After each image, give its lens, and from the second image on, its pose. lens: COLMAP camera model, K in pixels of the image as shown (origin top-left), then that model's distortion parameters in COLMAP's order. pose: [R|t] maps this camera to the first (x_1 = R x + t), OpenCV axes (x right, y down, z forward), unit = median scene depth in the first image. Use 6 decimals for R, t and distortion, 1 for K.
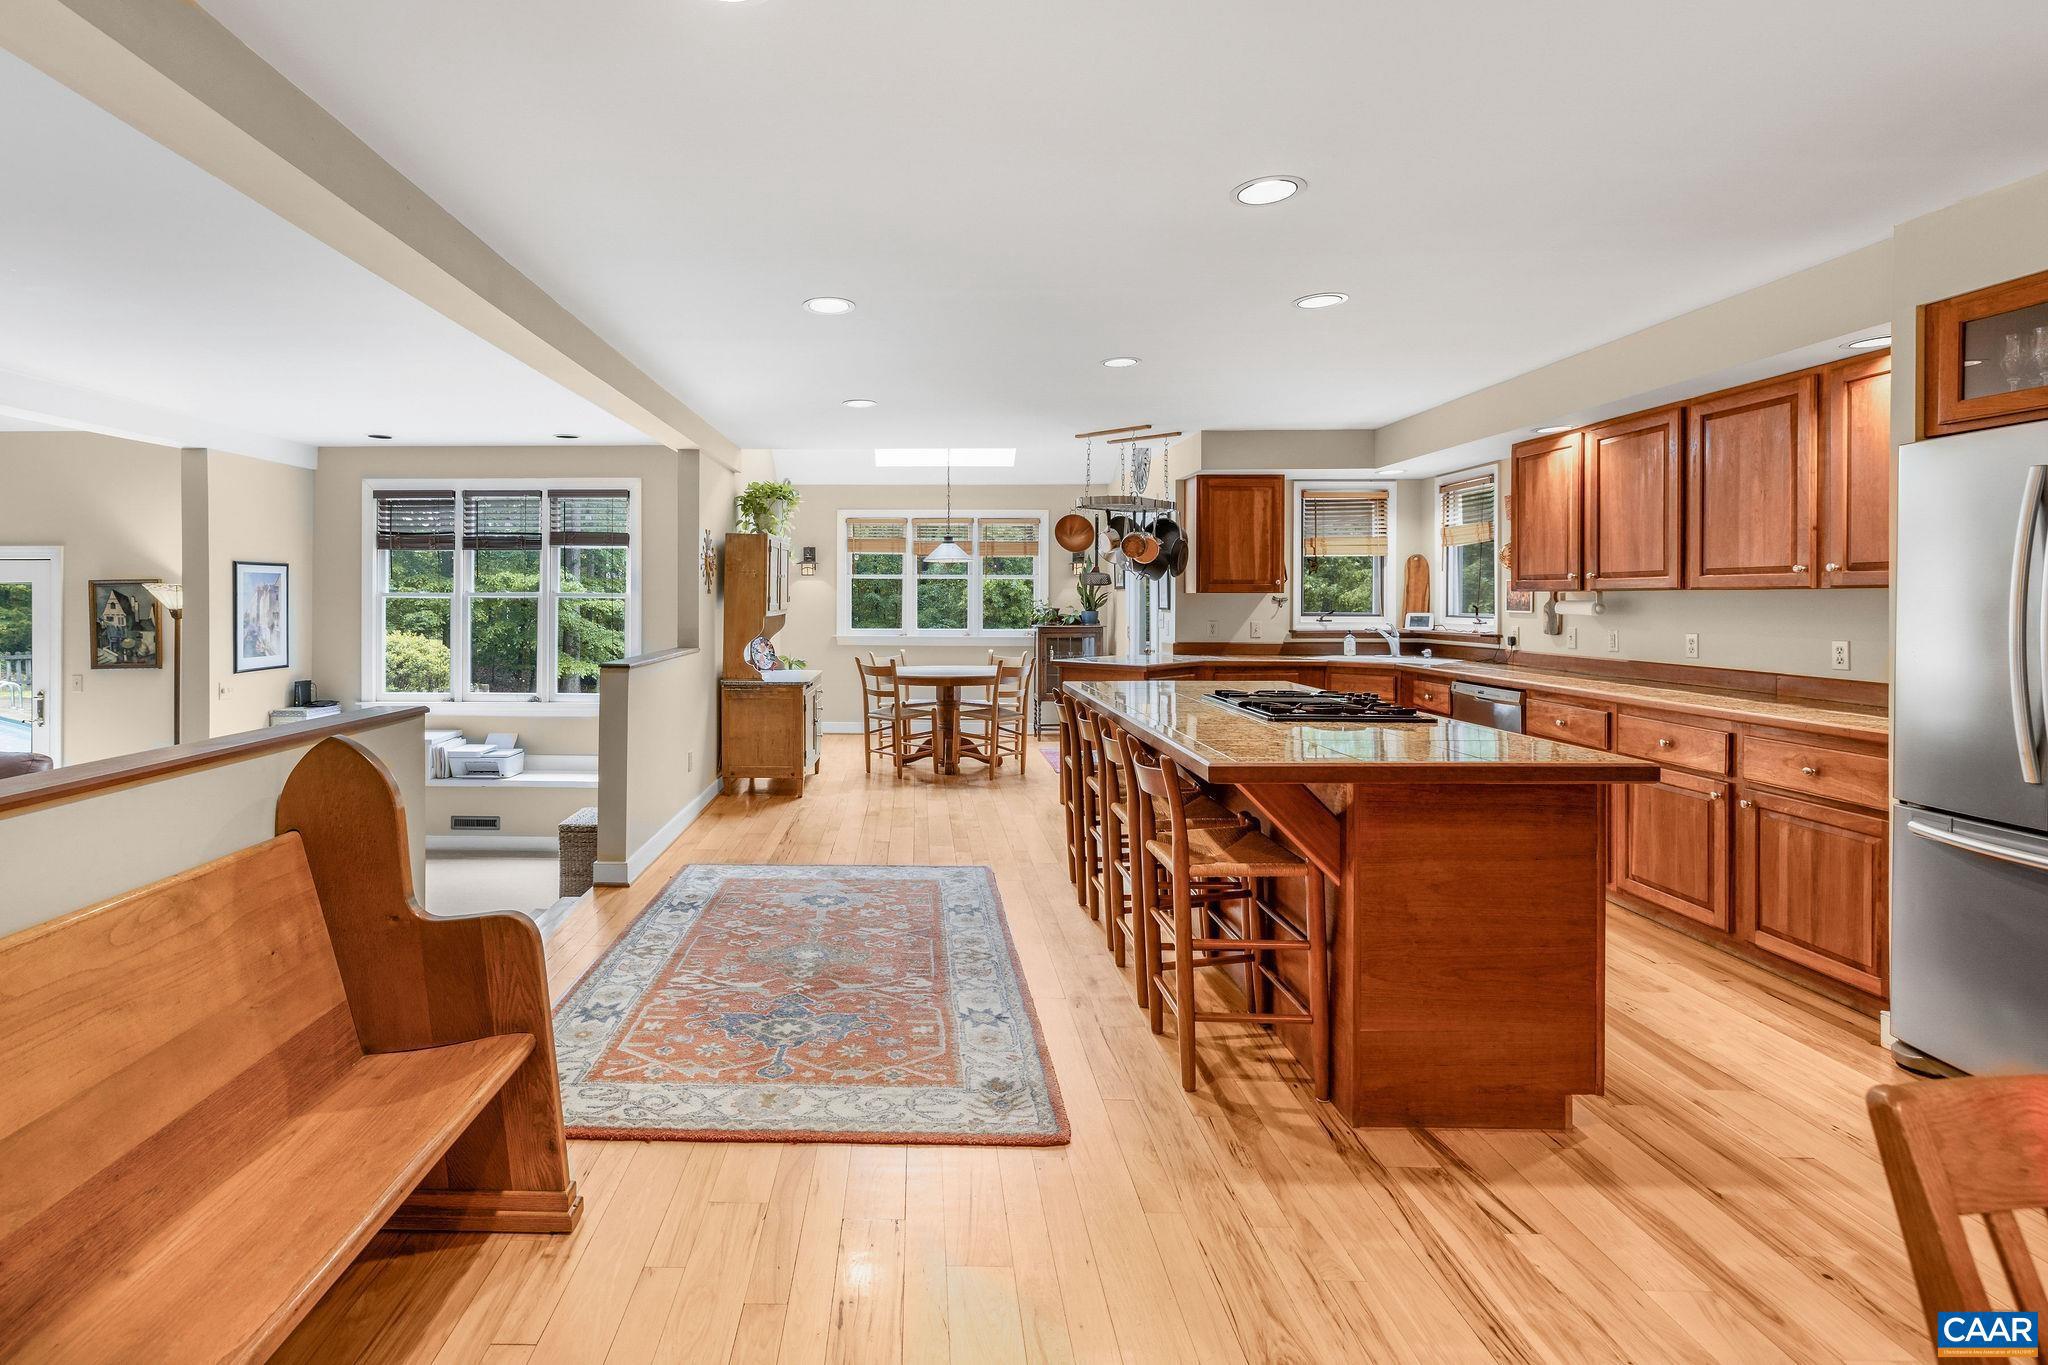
lens RADIAL K [[944.8, 0, 903.6], [0, 944.8, 604.4], [0, 0, 1]] dist [0.000456, -0.000043]
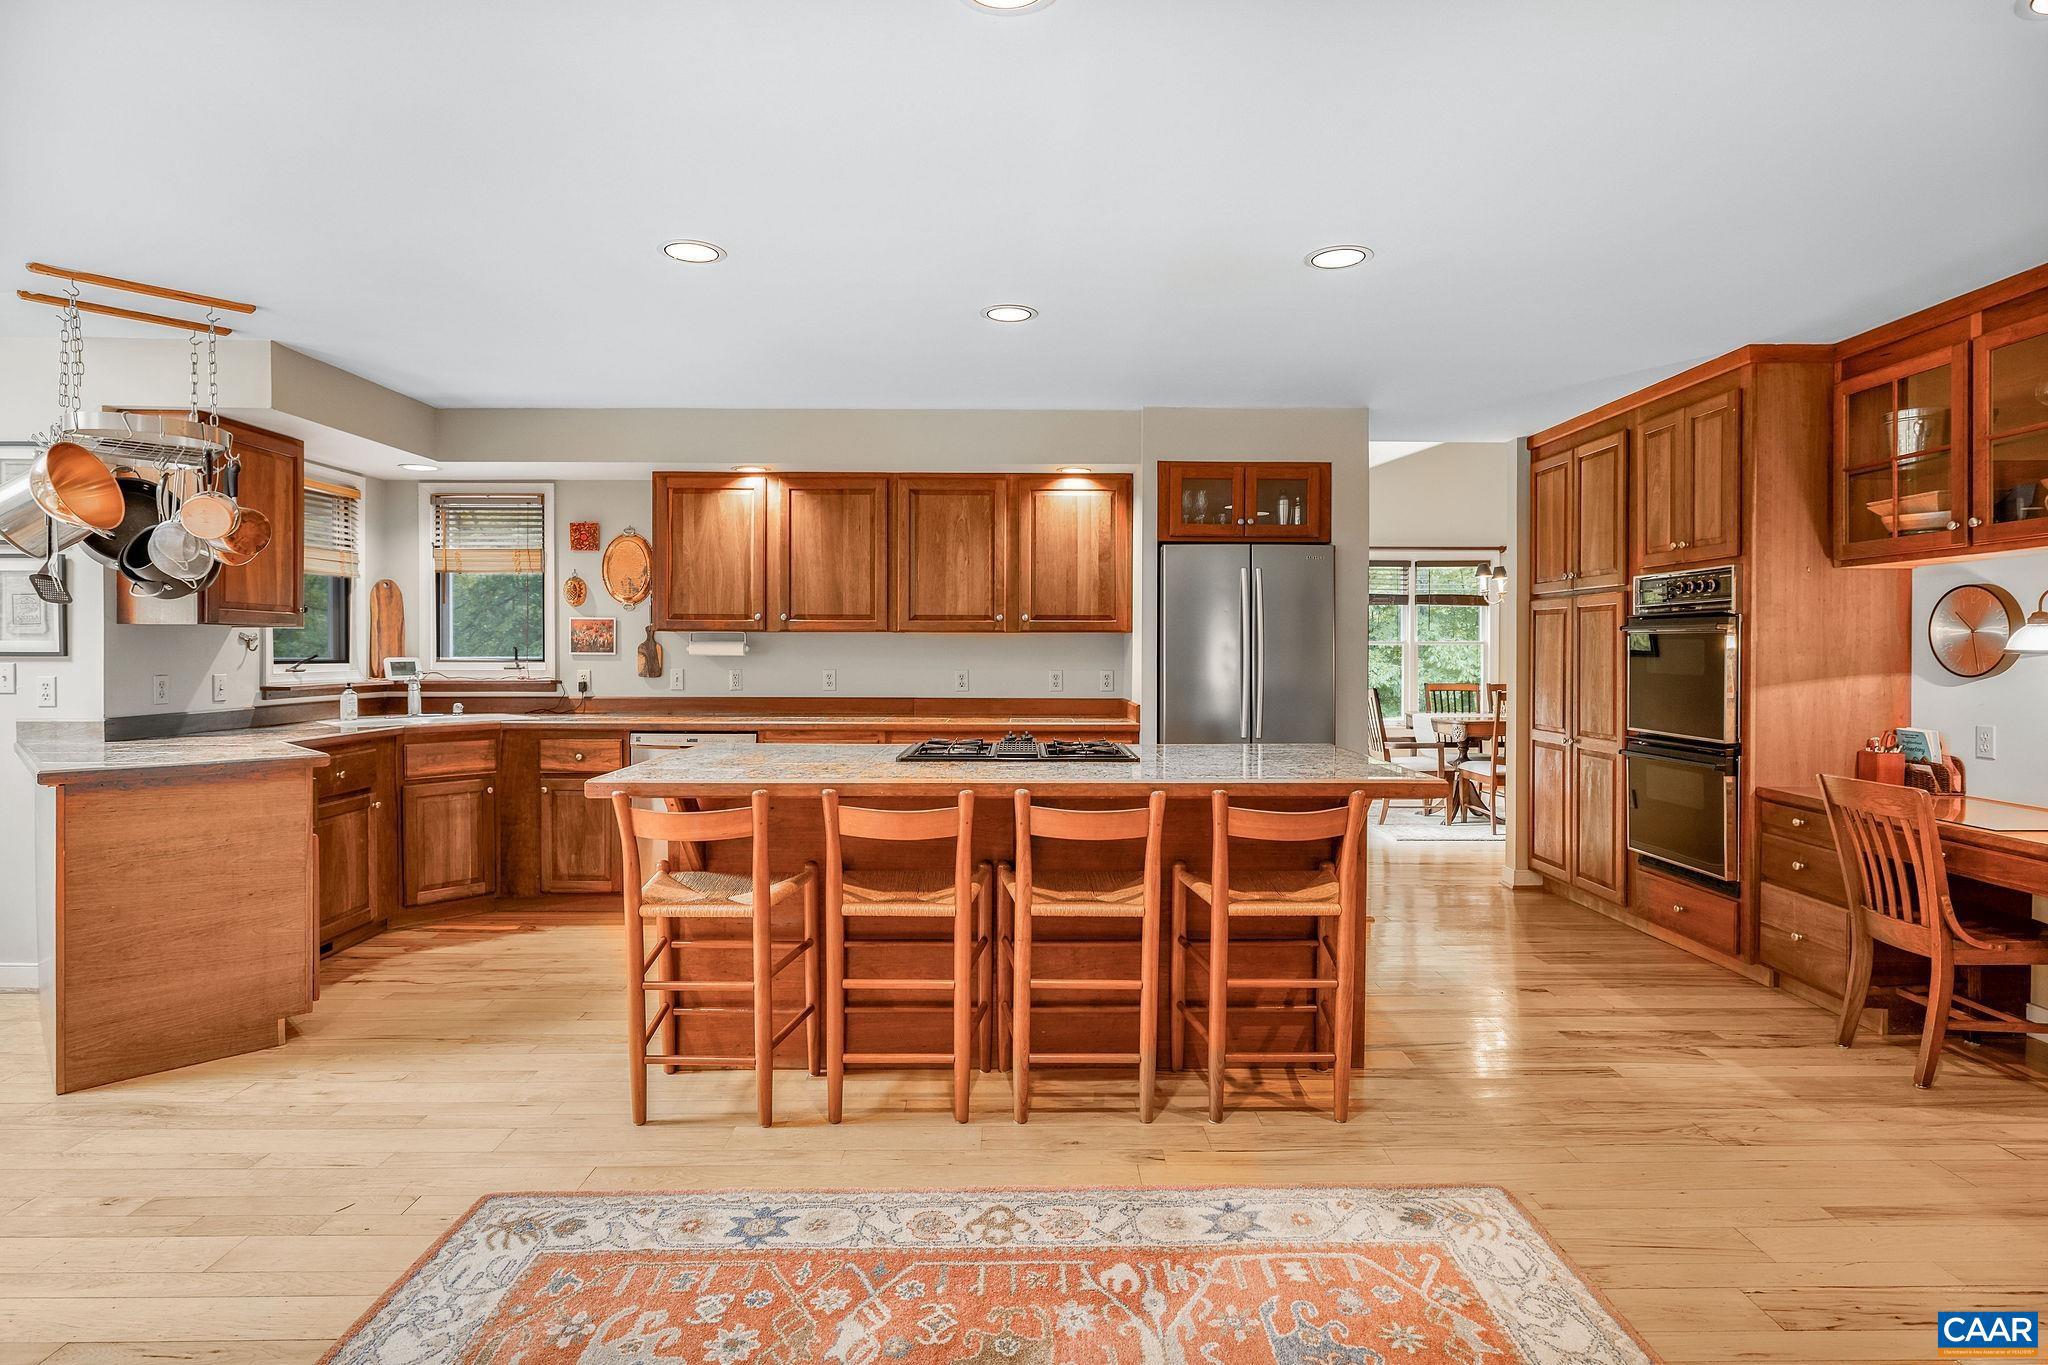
lens RADIAL K [[1052.2, 0, 1023.7], [0, 1052.2, 658.6], [0, 0, 1]] dist [-0.003562, 0.000113]
pose [[-0.019273, -0.009672, 0.999767, -0.483950], [0.003932, 0.999945, 0.009749, 0.005765], [-0.999807, 0.004119, -0.019234, 0.816138]]
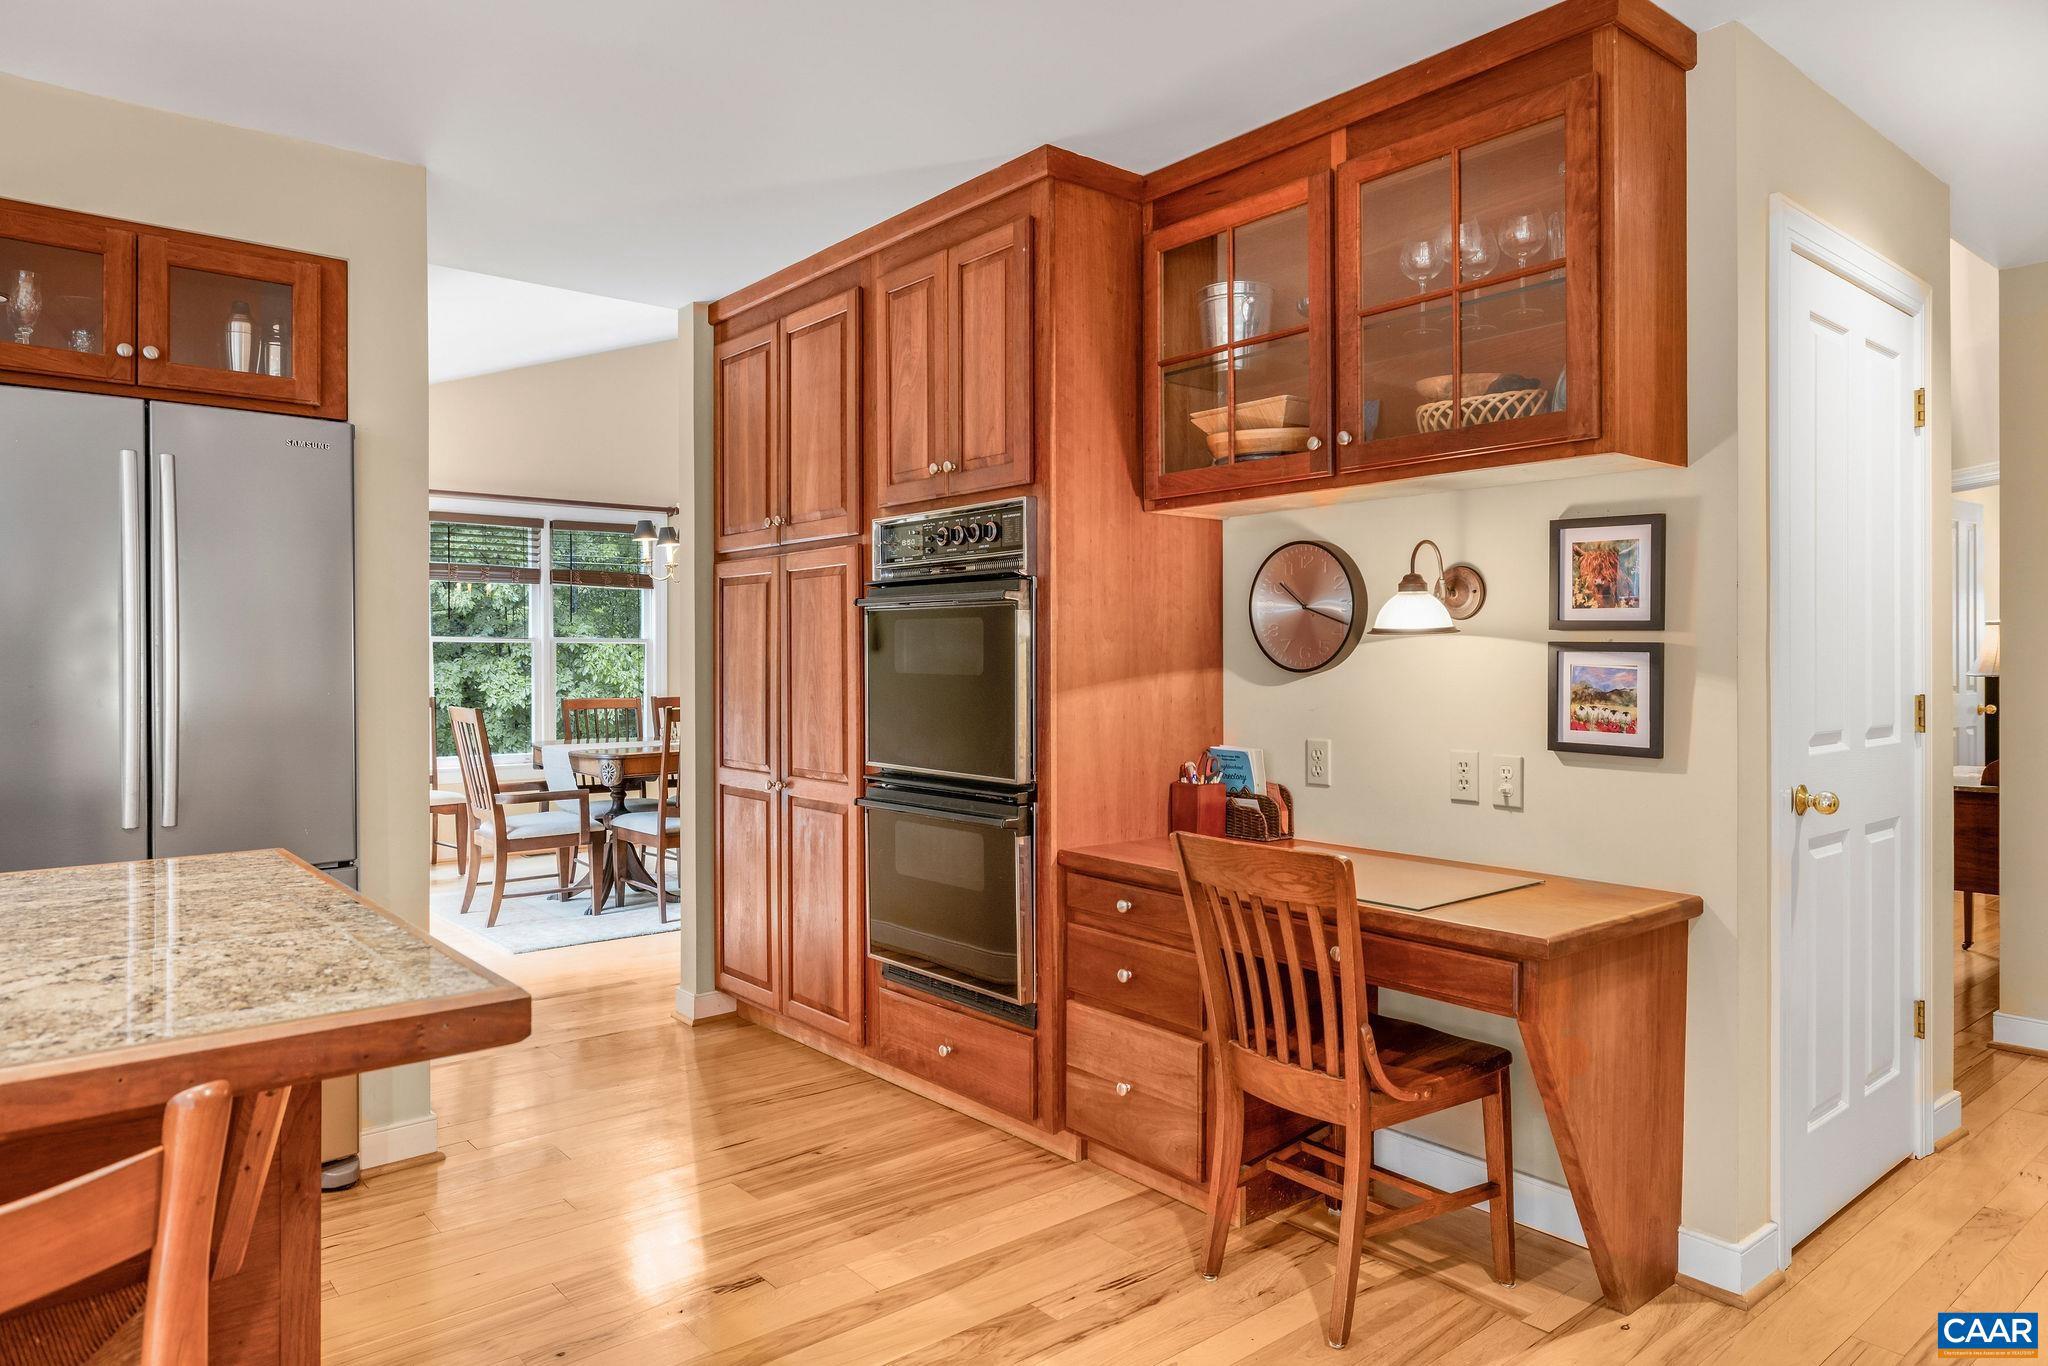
lens RADIAL K [[1259.4, 0, 1032.7], [0, 1259.4, 666.4], [0, 0, 1]] dist [0.002261, 0.000379]
pose [[-0.664100, -0.004717, 0.747629, -0.096457], [0.004135, 0.999942, 0.009982, 0.020738], [-0.747633, 0.009720, -0.664042, 0.633123]]
